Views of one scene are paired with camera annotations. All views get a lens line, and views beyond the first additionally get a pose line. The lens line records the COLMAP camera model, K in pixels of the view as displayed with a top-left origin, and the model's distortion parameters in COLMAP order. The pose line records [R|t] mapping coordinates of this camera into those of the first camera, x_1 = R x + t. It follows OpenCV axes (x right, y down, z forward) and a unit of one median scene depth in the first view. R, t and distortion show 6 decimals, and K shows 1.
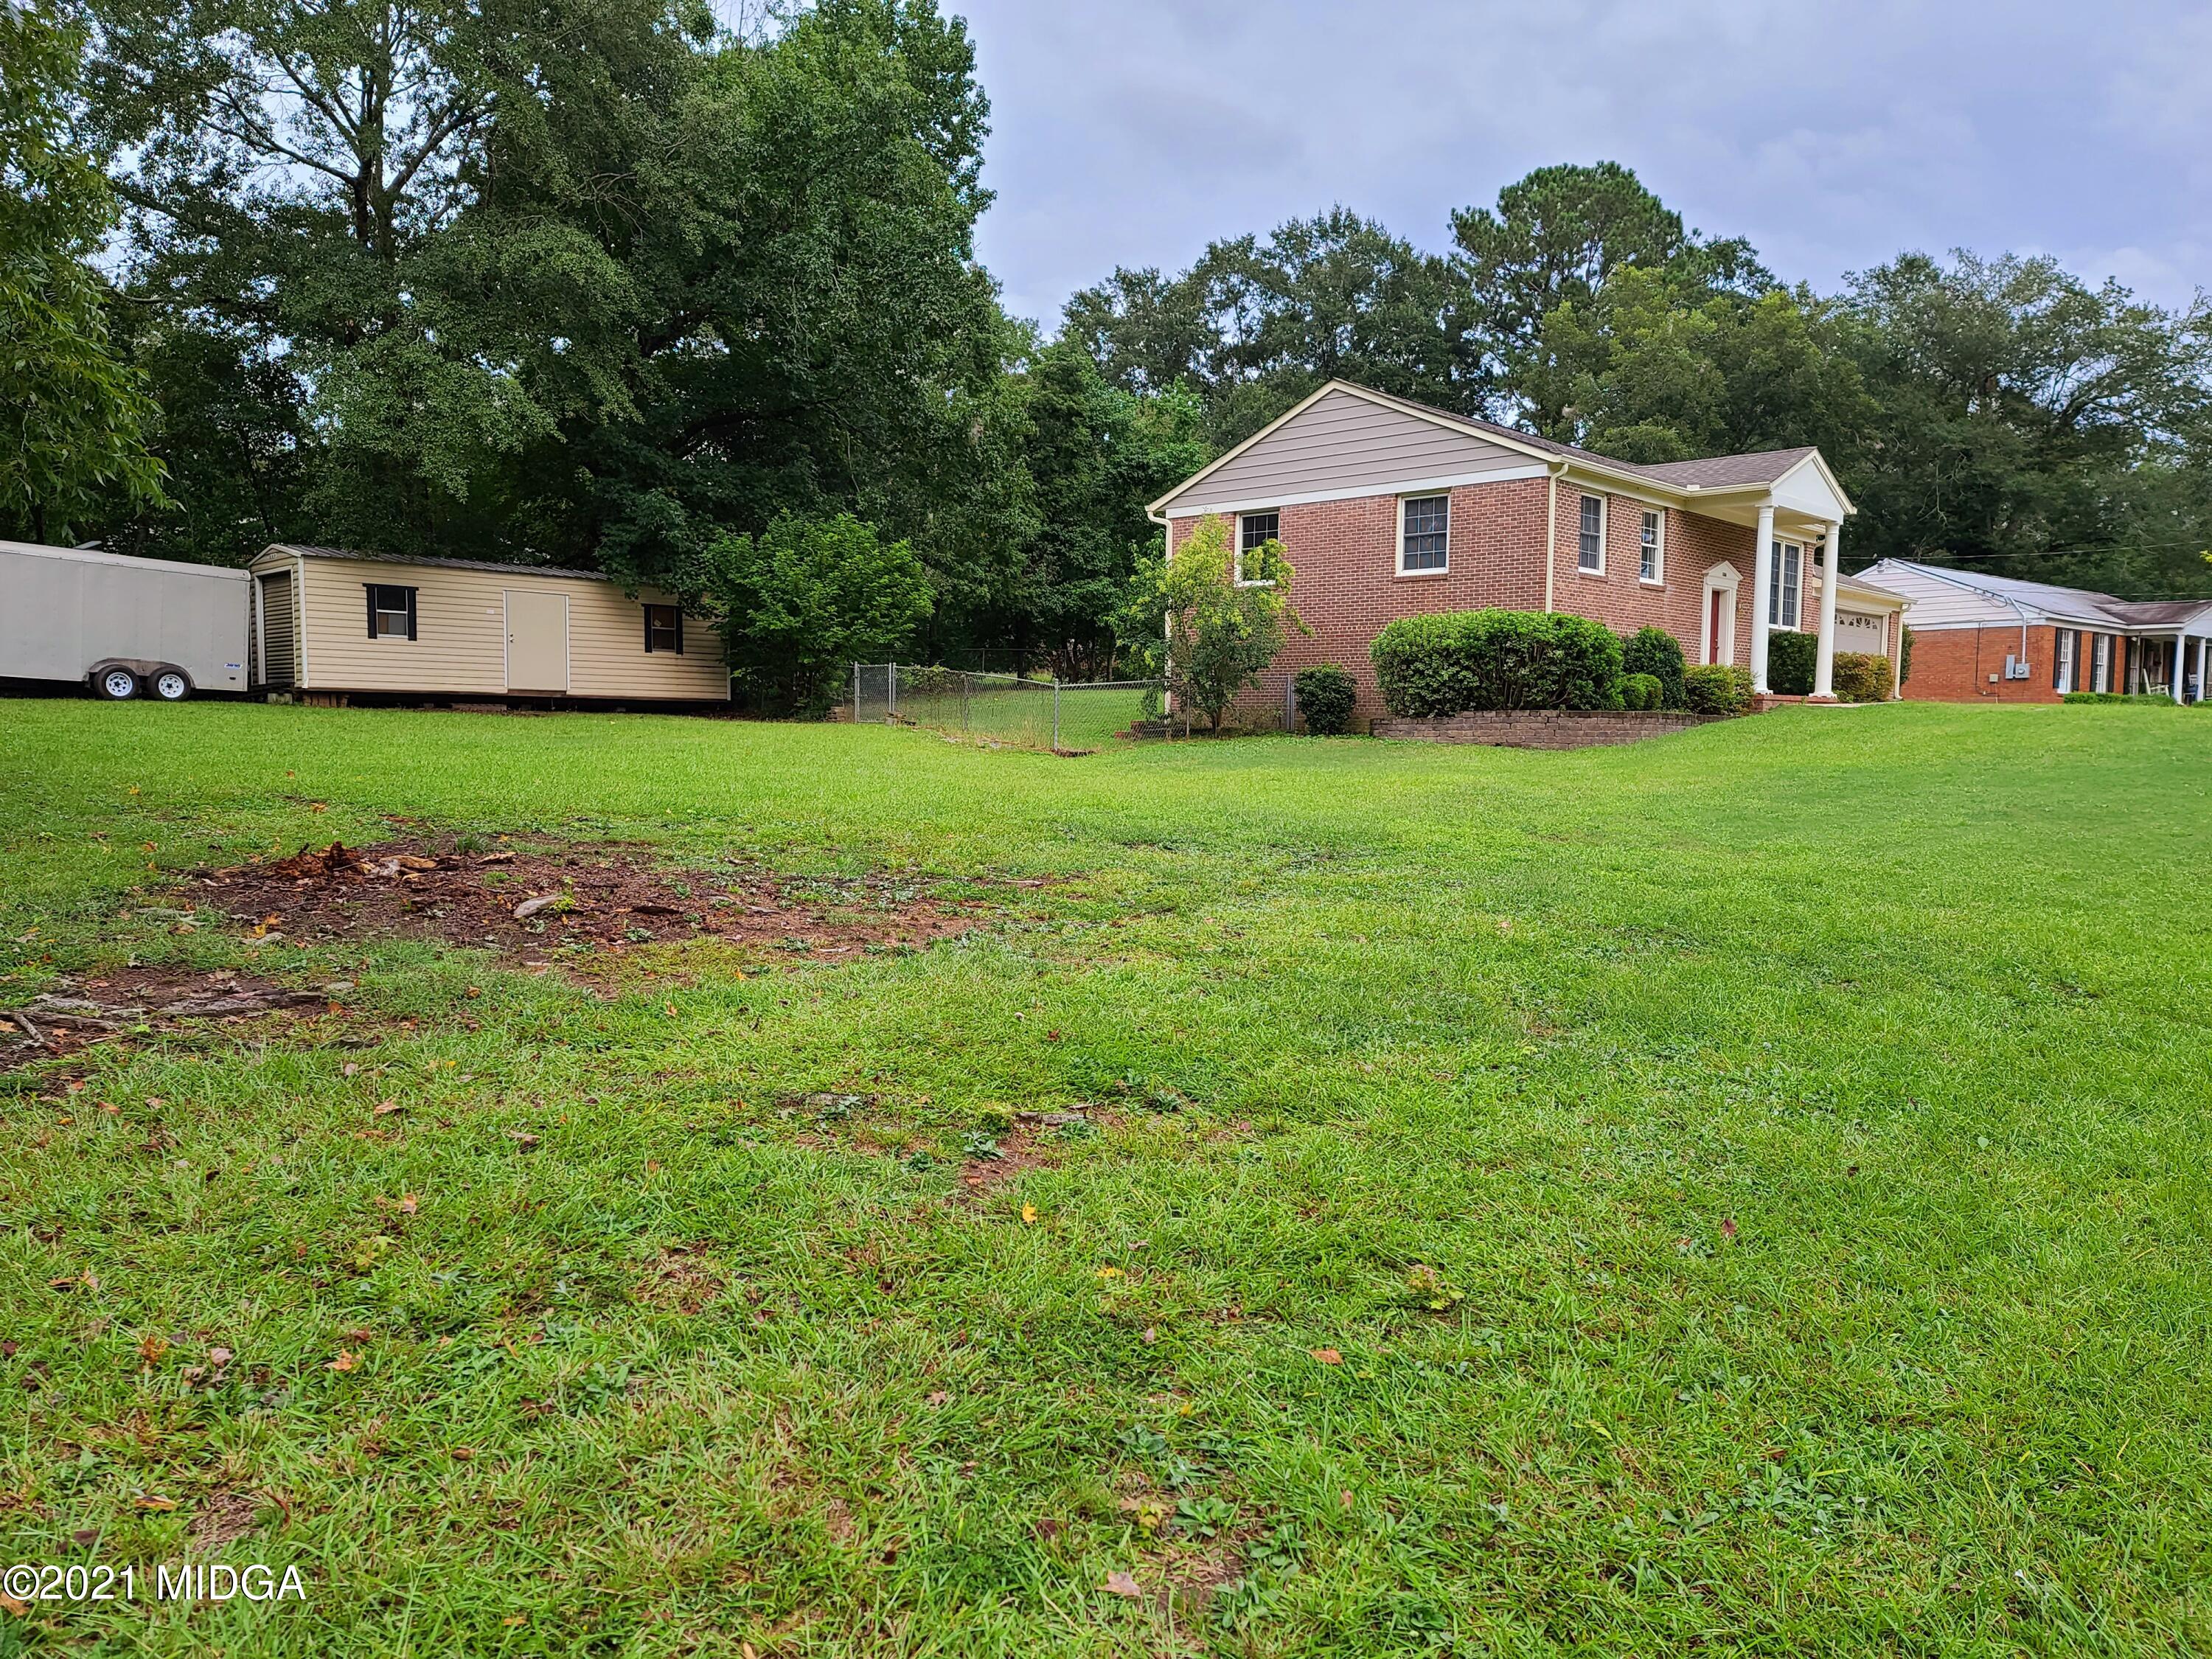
lens RADIAL K [[1603.0, 0, 1105.5], [0, 1603.0, 834.4], [0, 0, 1]] dist [0.001746, -0.001782]
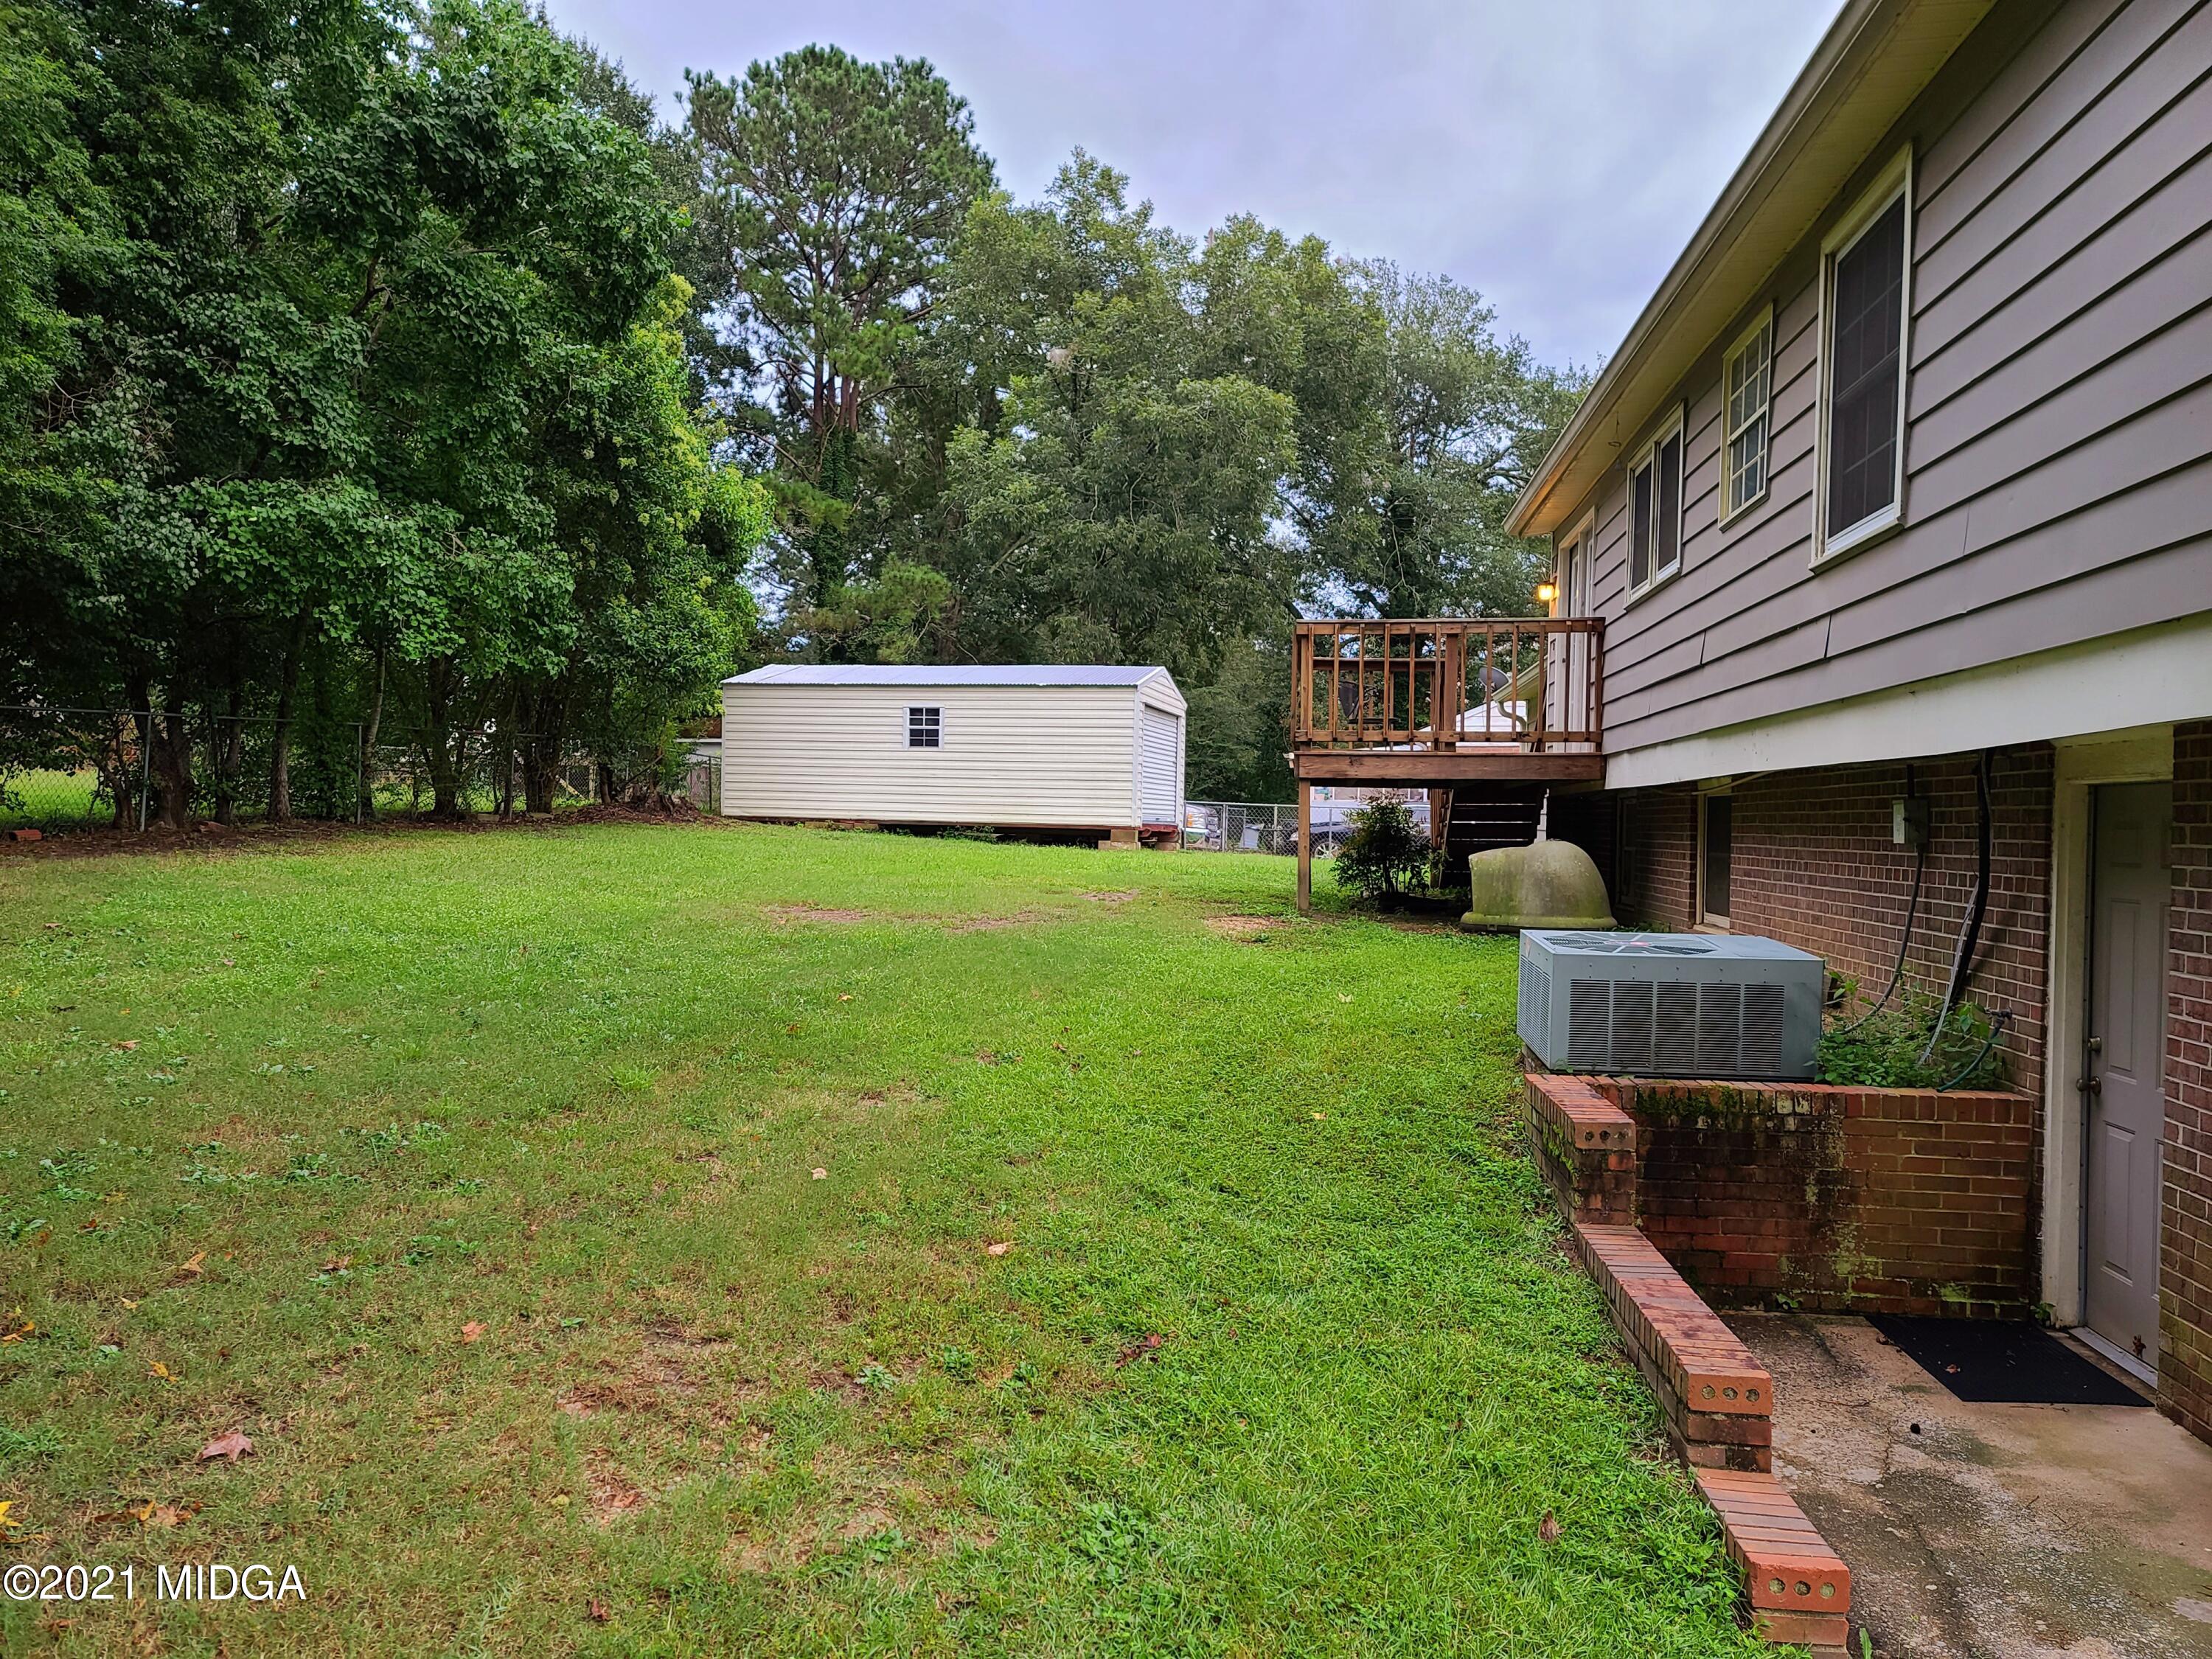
lens RADIAL K [[1603.0, 0, 1108.4], [0, 1603.0, 828.1], [0, 0, 1]] dist [0.001746, -0.001782]
pose [[0.797645, 0.010168, 0.603041, -0.066830], [0.022396, 0.998669, -0.046461, -0.079427], [-0.602711, 0.050565, 0.796356, 0.683372]]
